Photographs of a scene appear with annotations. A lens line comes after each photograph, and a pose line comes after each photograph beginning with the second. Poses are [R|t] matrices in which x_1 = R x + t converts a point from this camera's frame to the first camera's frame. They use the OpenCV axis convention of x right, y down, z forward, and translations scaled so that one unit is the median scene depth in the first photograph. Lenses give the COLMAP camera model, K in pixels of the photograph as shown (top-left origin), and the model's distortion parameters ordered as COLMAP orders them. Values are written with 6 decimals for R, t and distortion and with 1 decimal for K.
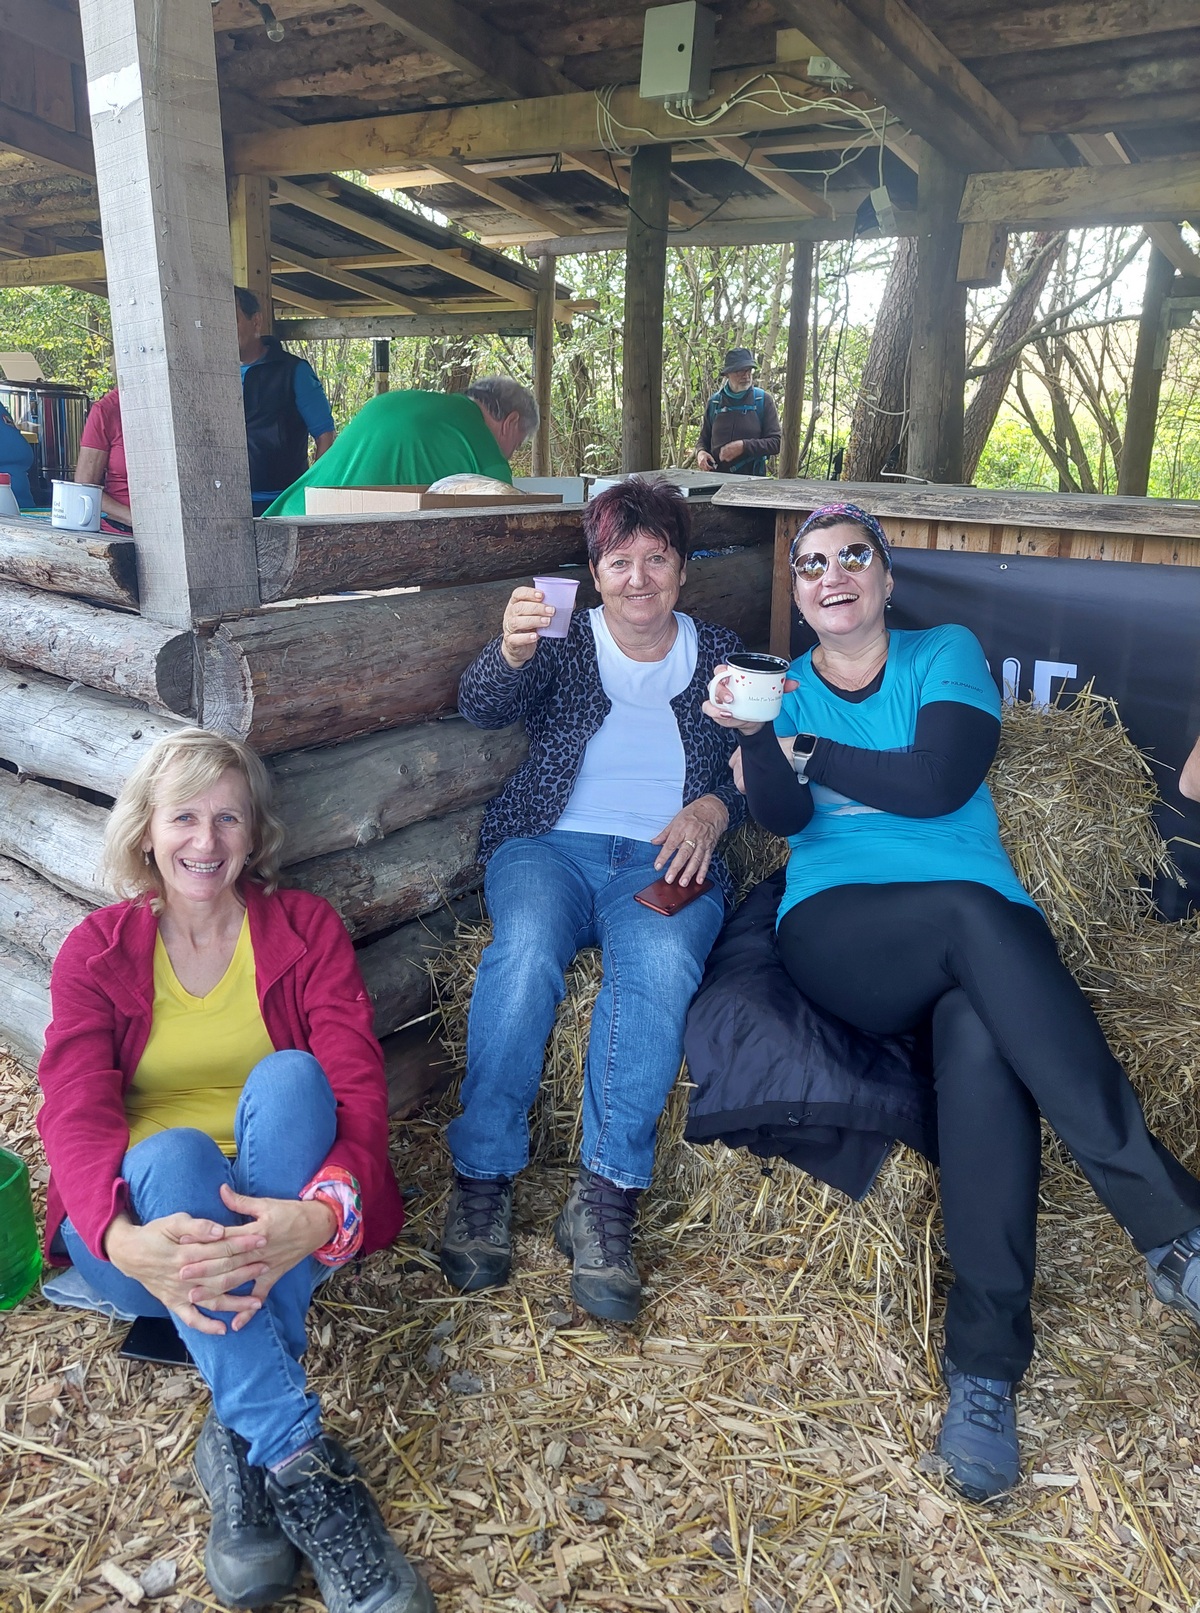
lens RADIAL K [[1163.7, 0, 600.0], [0, 1163.7, 806.5], [0, 0, 1]] dist [0.044500, -0.049746]
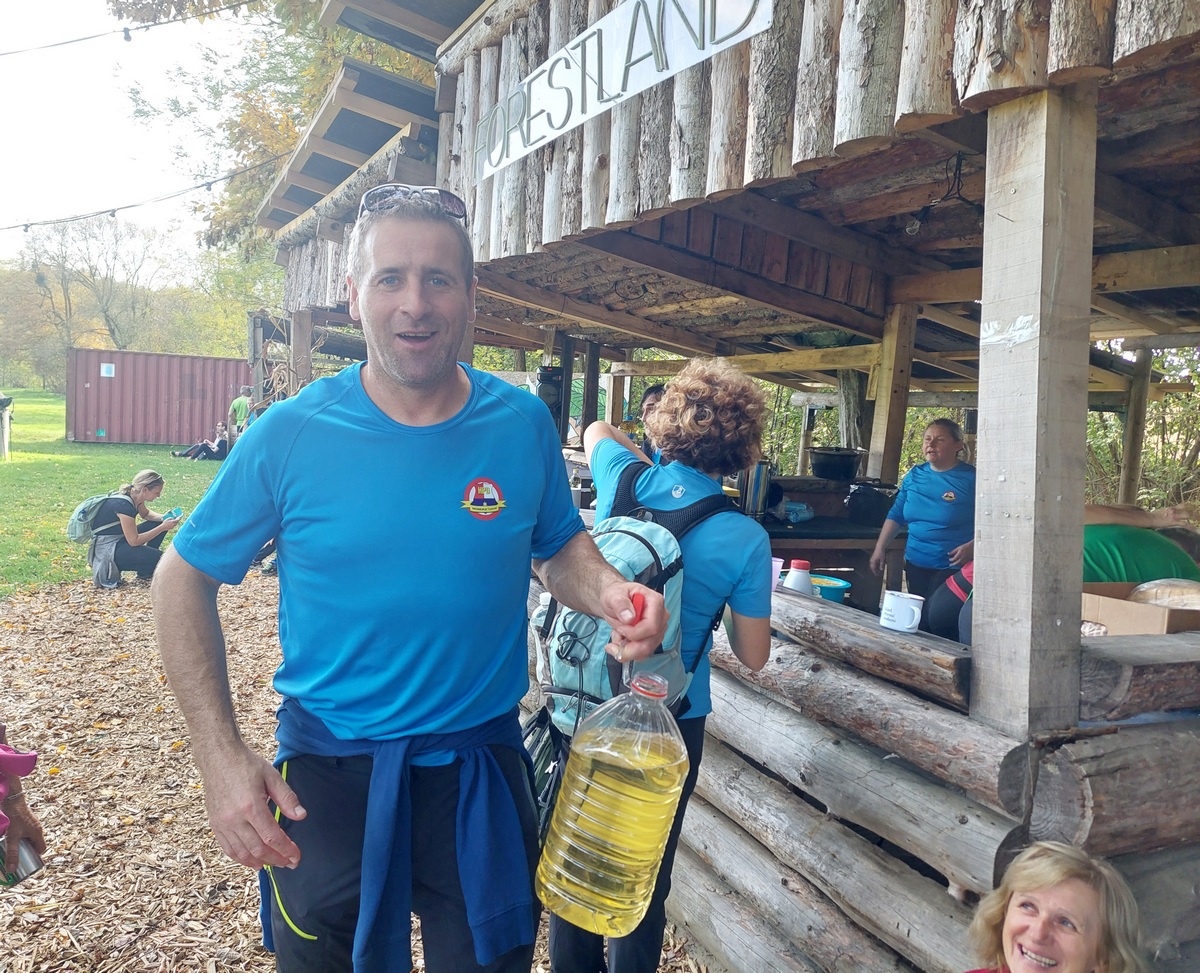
lens RADIAL K [[949.6, 0, 599.6], [0, 949.6, 527.4], [0, 0, 1]] dist [-0.003534, -0.010757]
pose [[0.878019, 0.058856, -0.474994, -0.275254], [-0.168223, 0.967042, -0.191132, -0.100849], [0.448090, 0.247722, 0.858982, -0.072198]]
